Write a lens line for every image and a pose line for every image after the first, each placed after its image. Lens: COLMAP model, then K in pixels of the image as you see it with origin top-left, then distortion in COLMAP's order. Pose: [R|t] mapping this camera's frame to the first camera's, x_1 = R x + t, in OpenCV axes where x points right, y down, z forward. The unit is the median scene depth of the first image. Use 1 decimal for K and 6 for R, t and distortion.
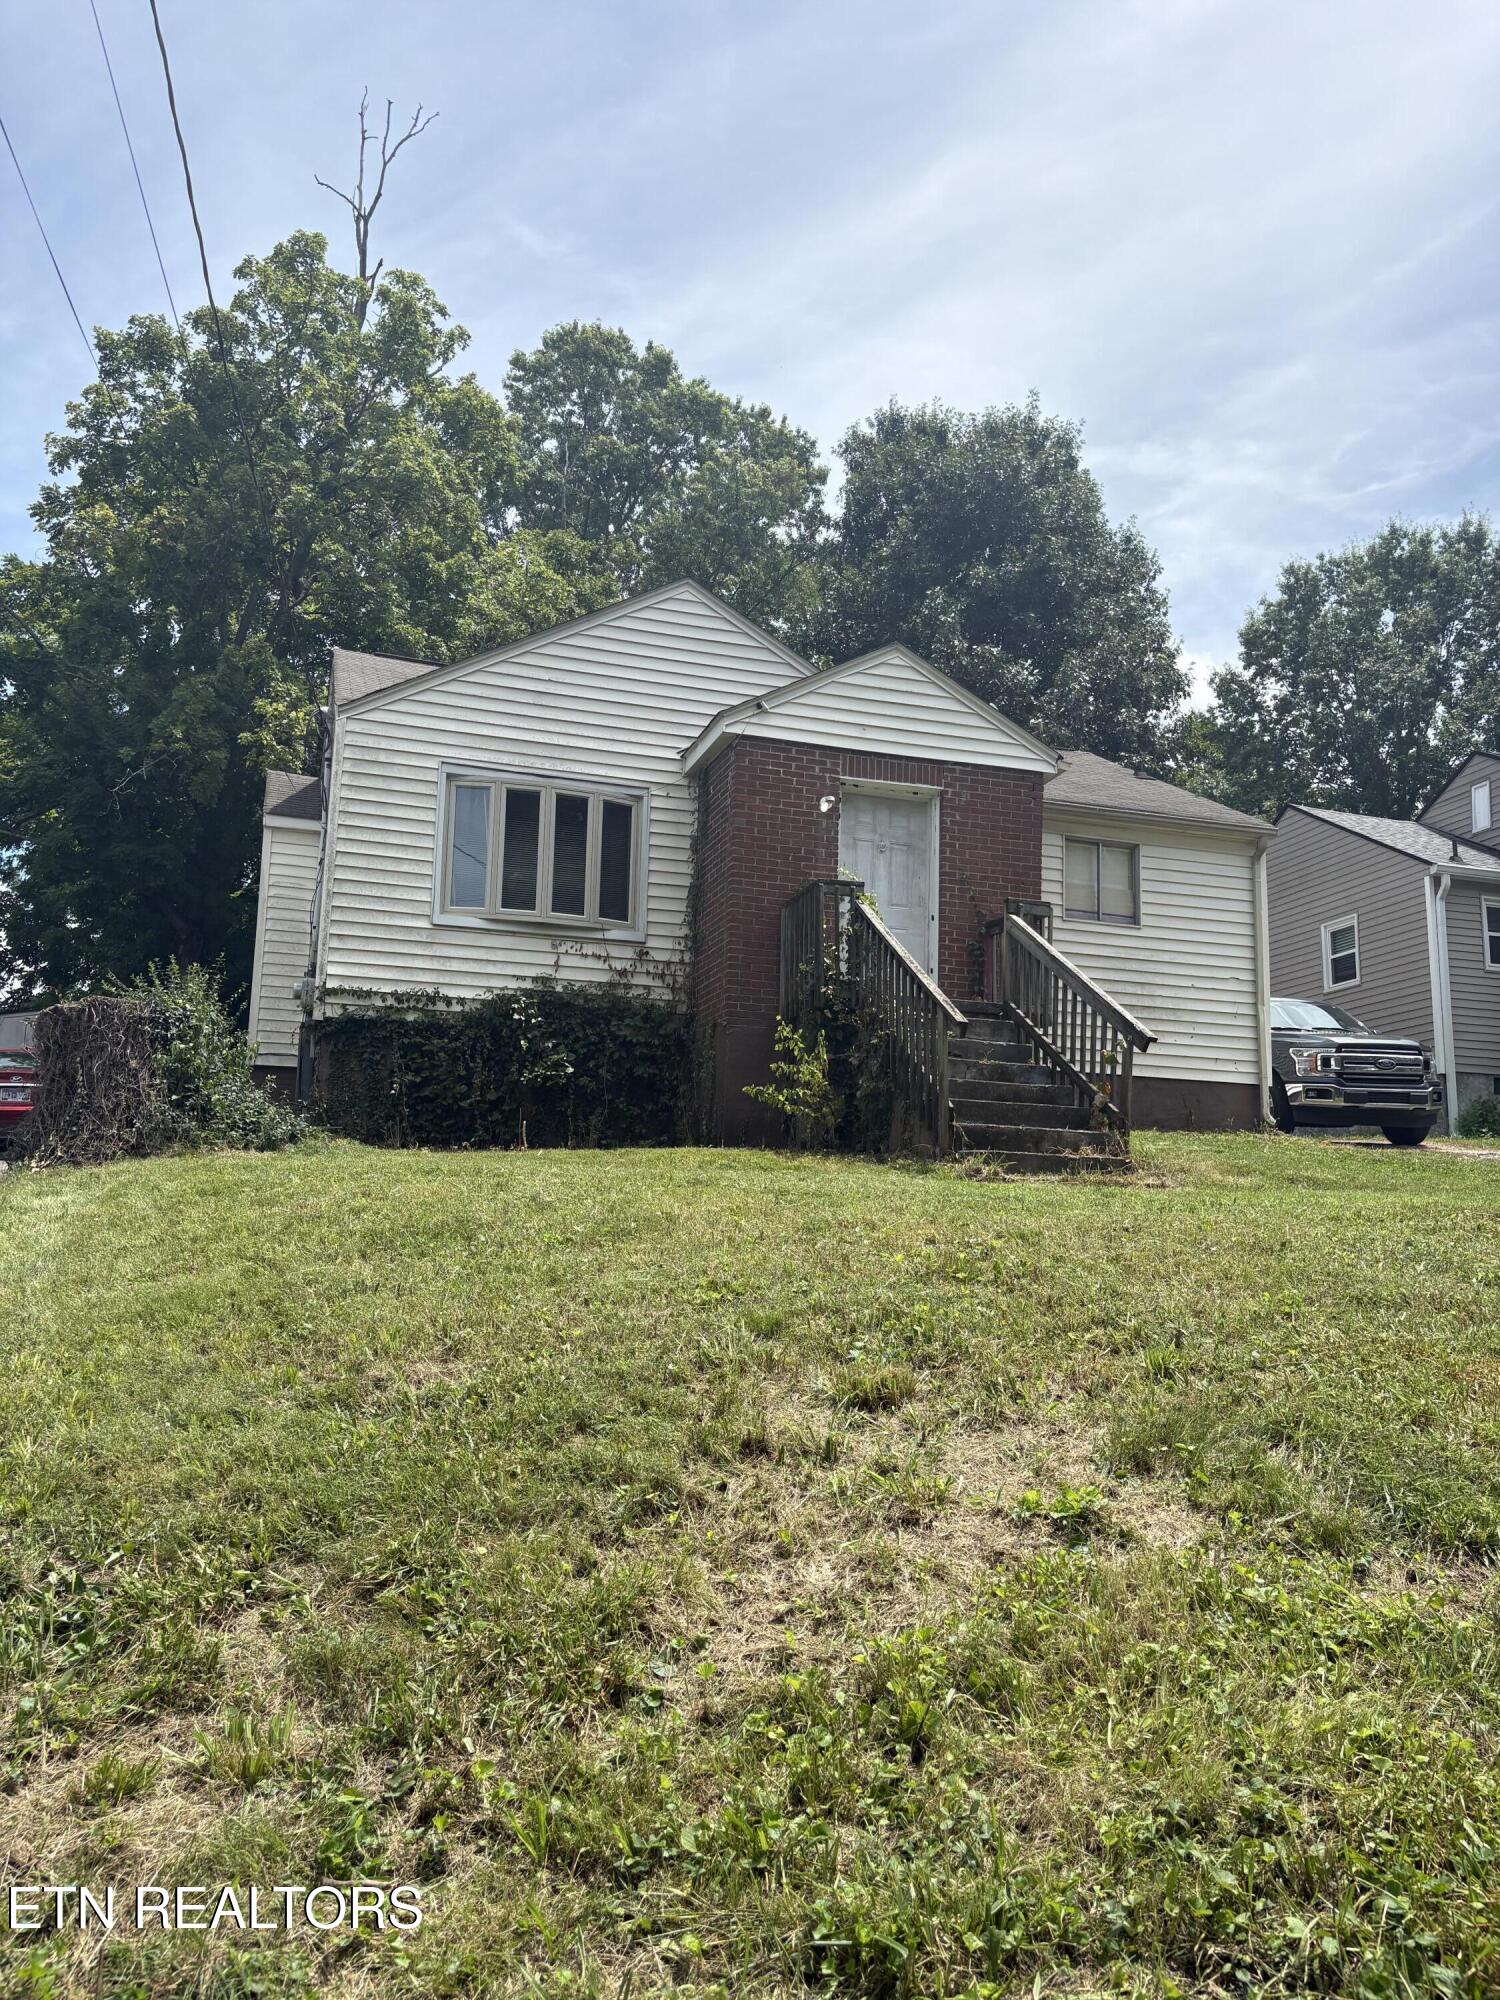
lens RADIAL K [[1511.5, 0, 750.8], [0, 1511.5, 1006.0], [0, 0, 1]] dist [0.038119, -0.021020]
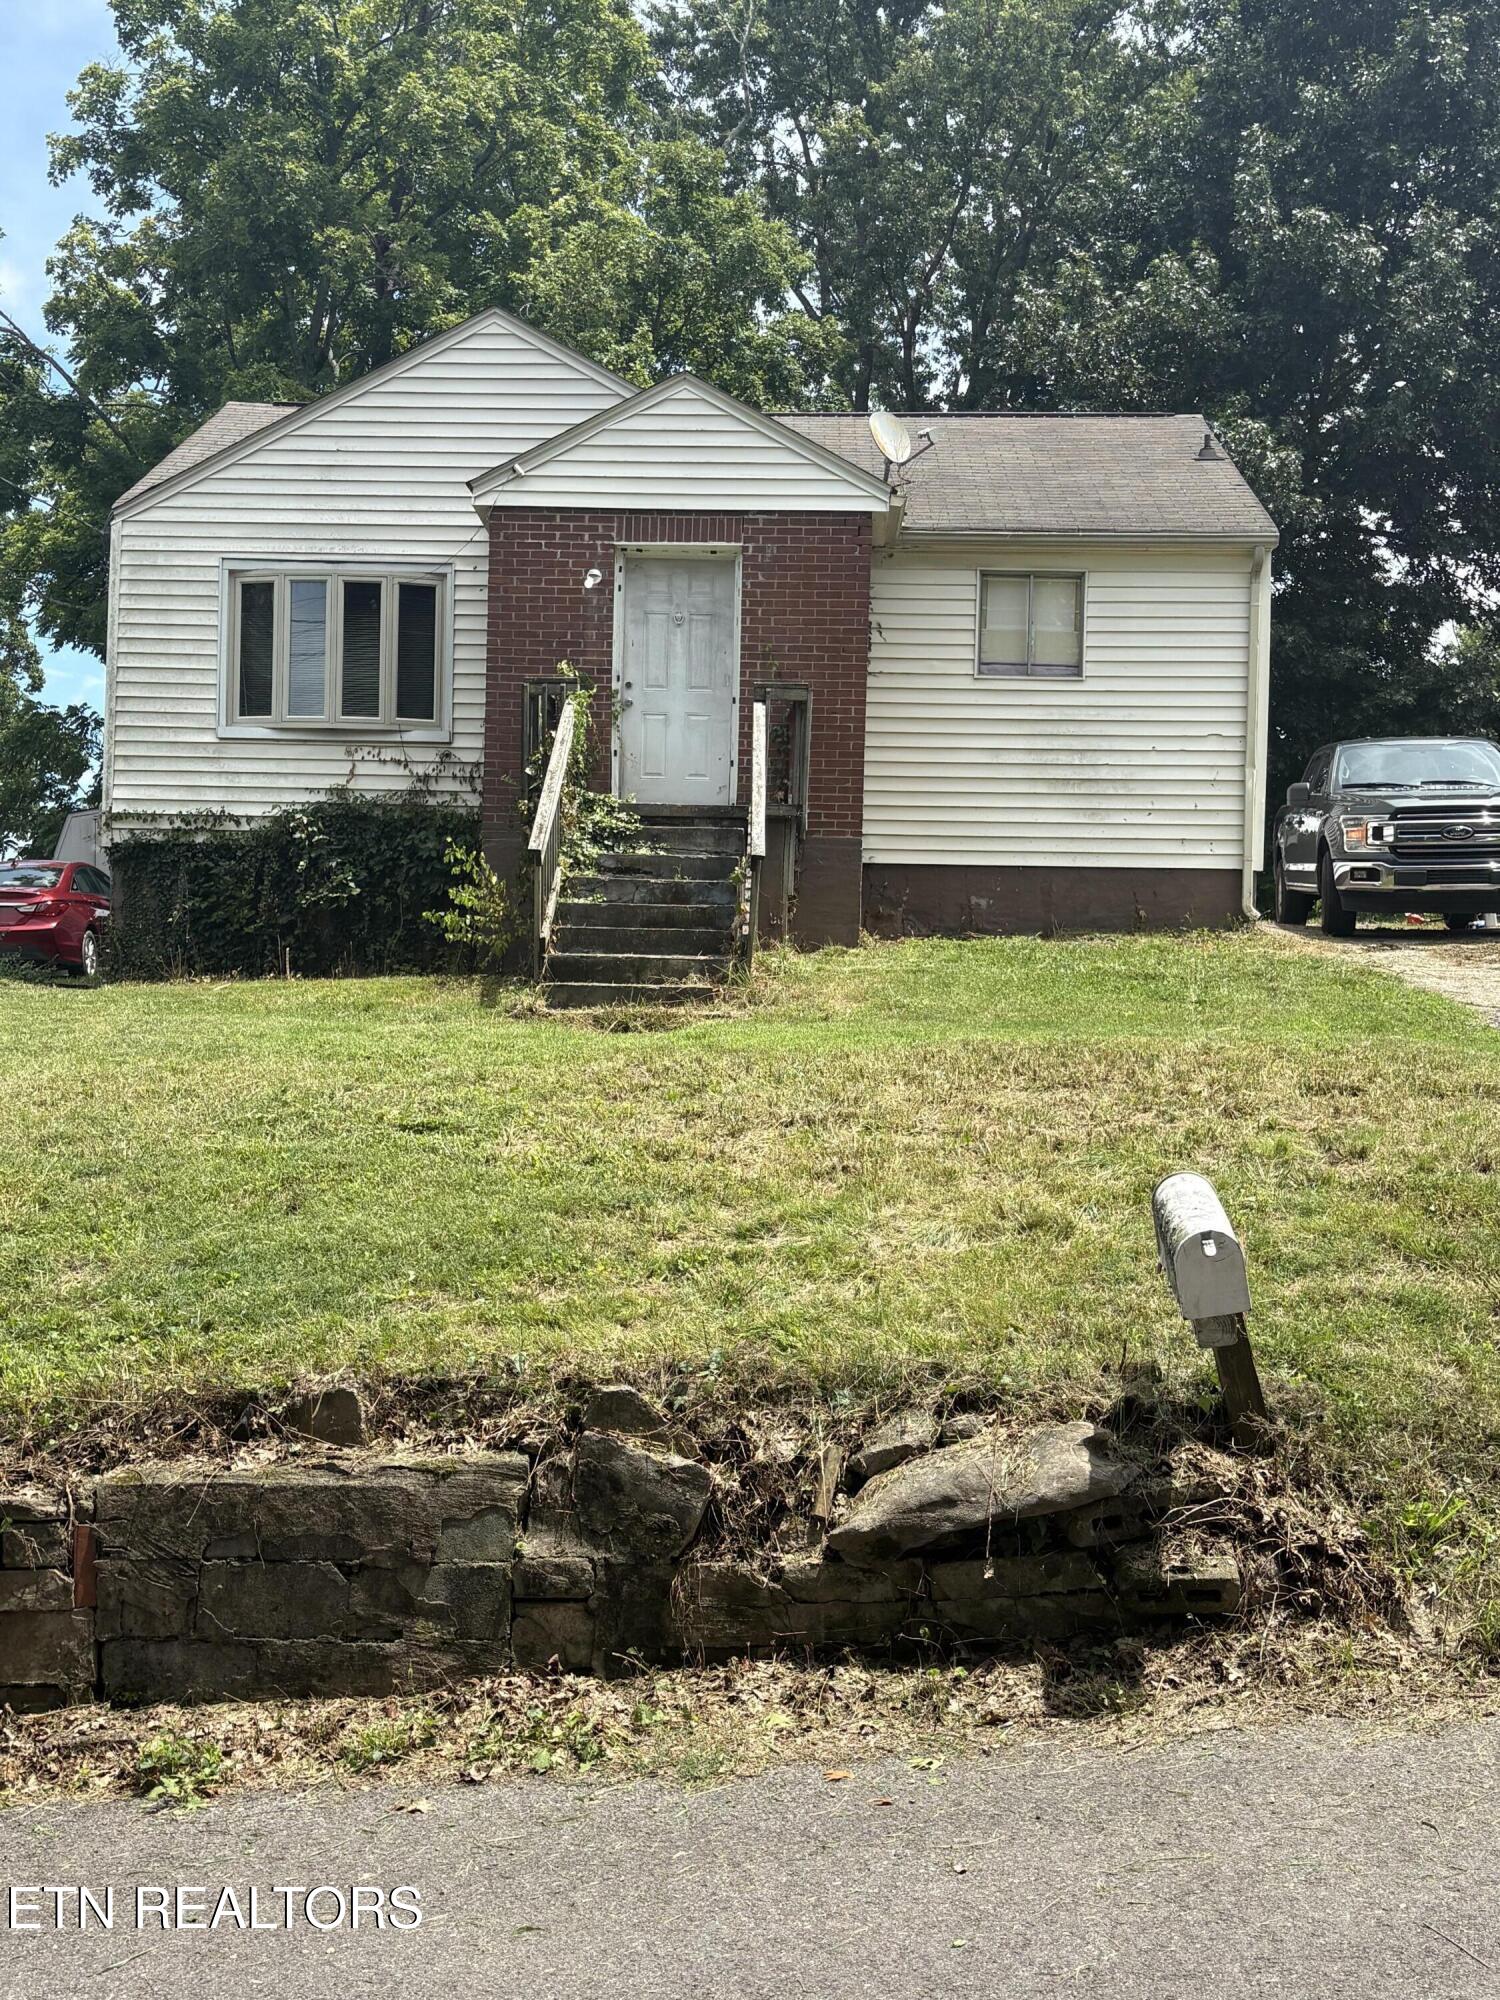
lens RADIAL K [[2190.0, 0, 762.7], [0, 2190.0, 1003.6], [0, 0, 1]] dist [0.039792, 0.000000]
pose [[0.946993, -0.011287, -0.321057, 0.530749], [0.055647, 0.990039, 0.129332, -0.047097], [0.316399, -0.140342, 0.938188, -0.189130]]
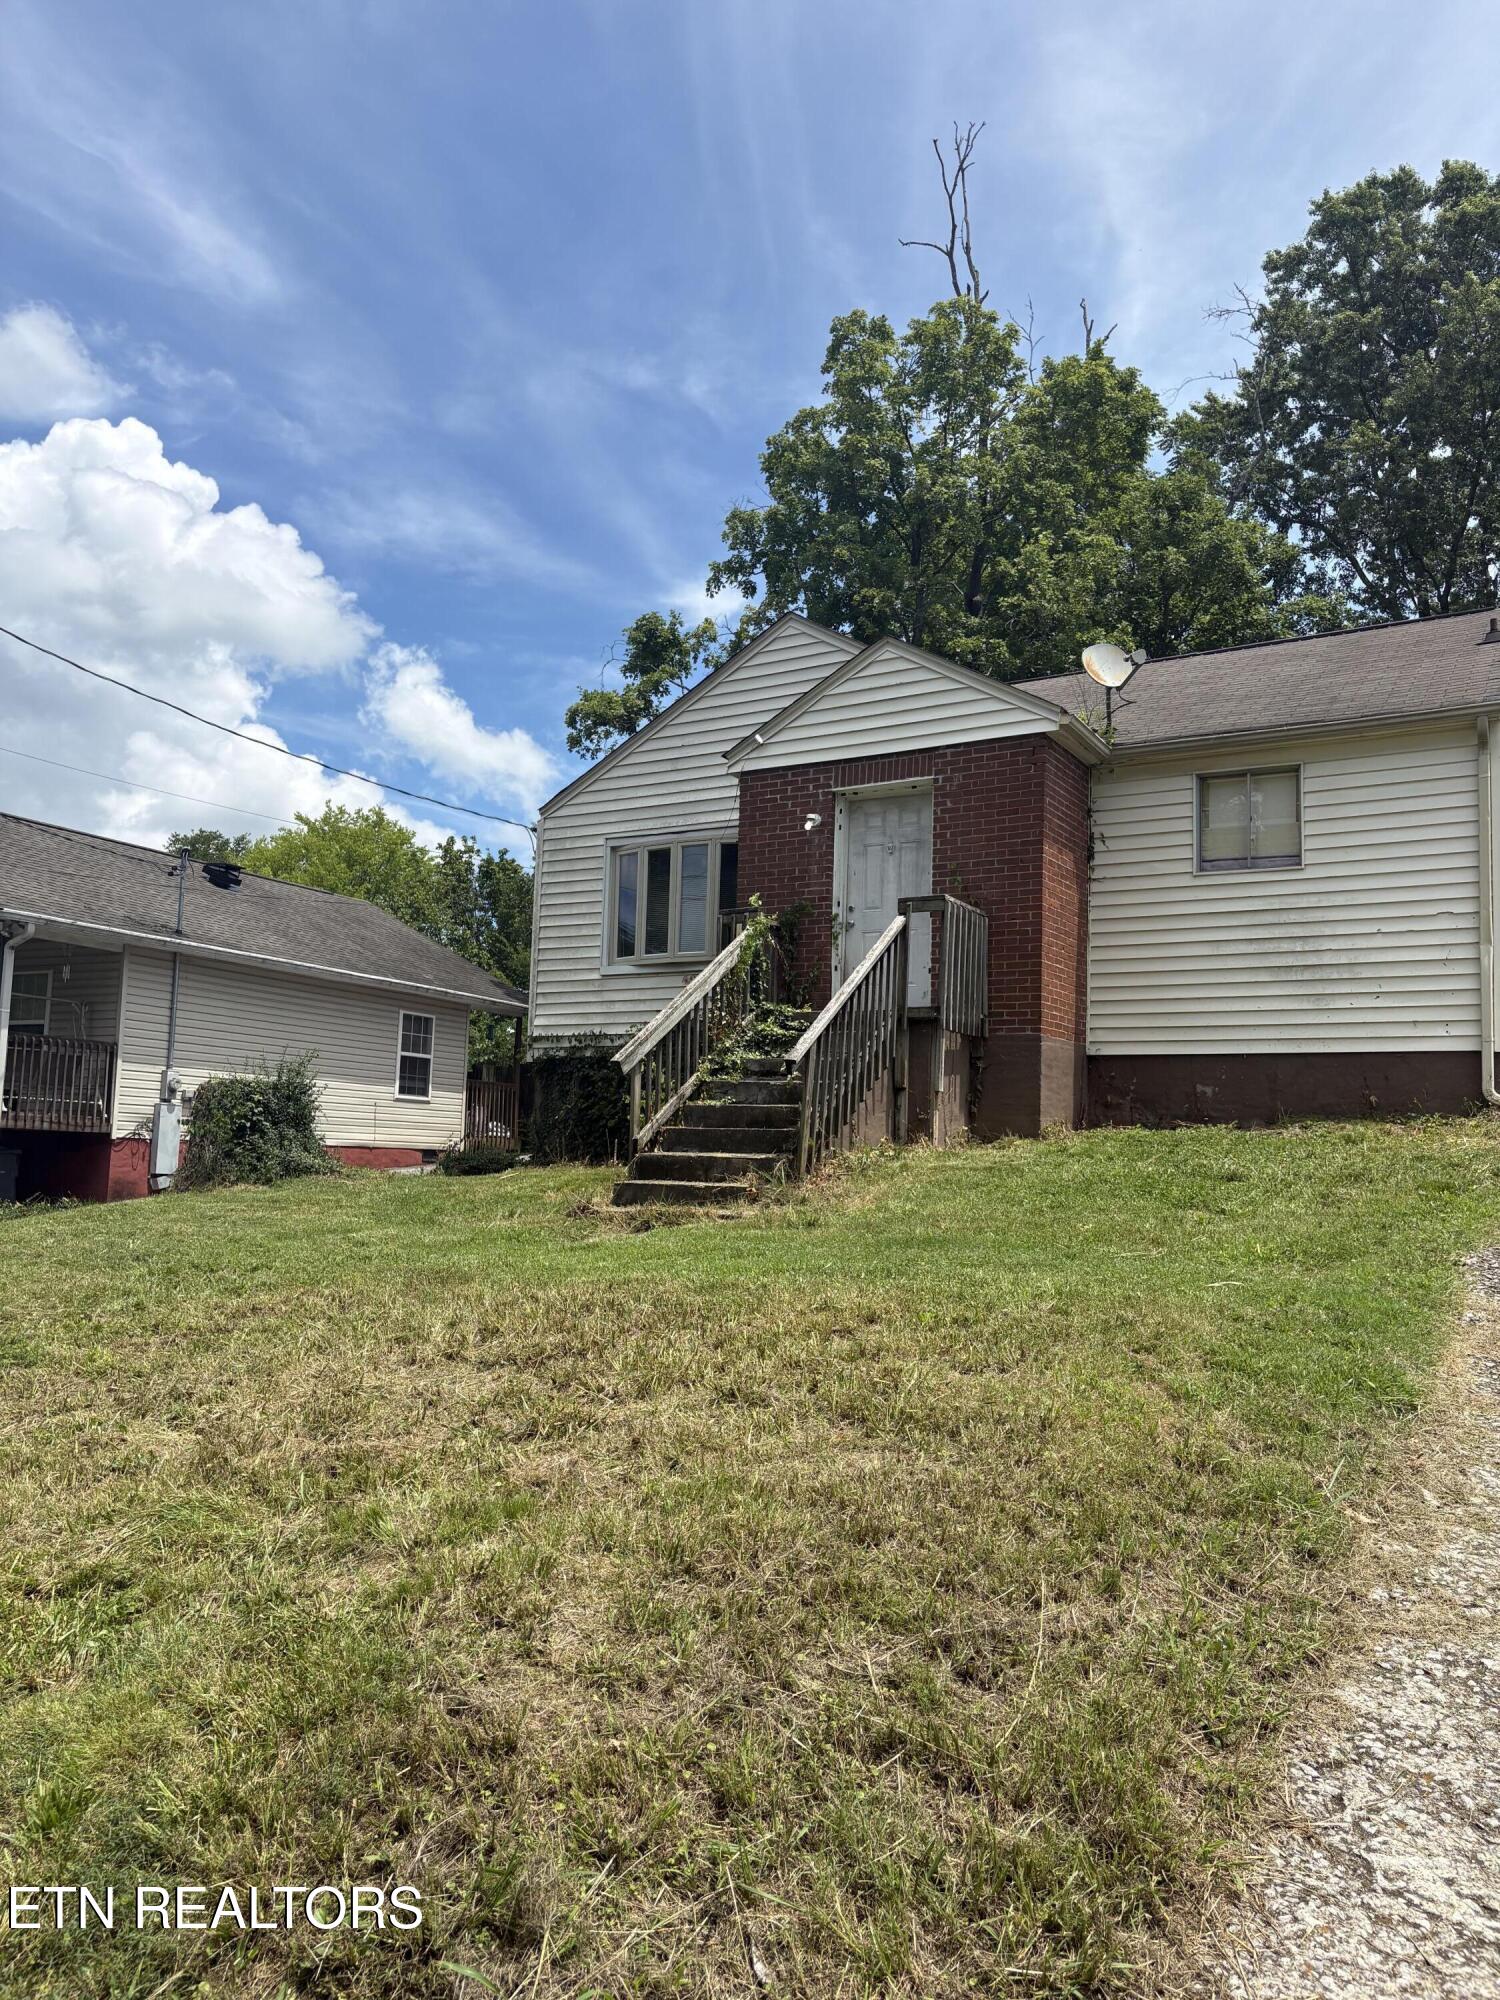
lens RADIAL K [[1511.5, 0, 746.8], [0, 1511.5, 1001.3], [0, 0, 1]] dist [0.038119, -0.021020]
pose [[0.671401, -0.084475, -0.736264, 0.737546], [0.114289, 0.993400, -0.009756, -0.007849], [0.732228, -0.077597, 0.676625, 0.258539]]
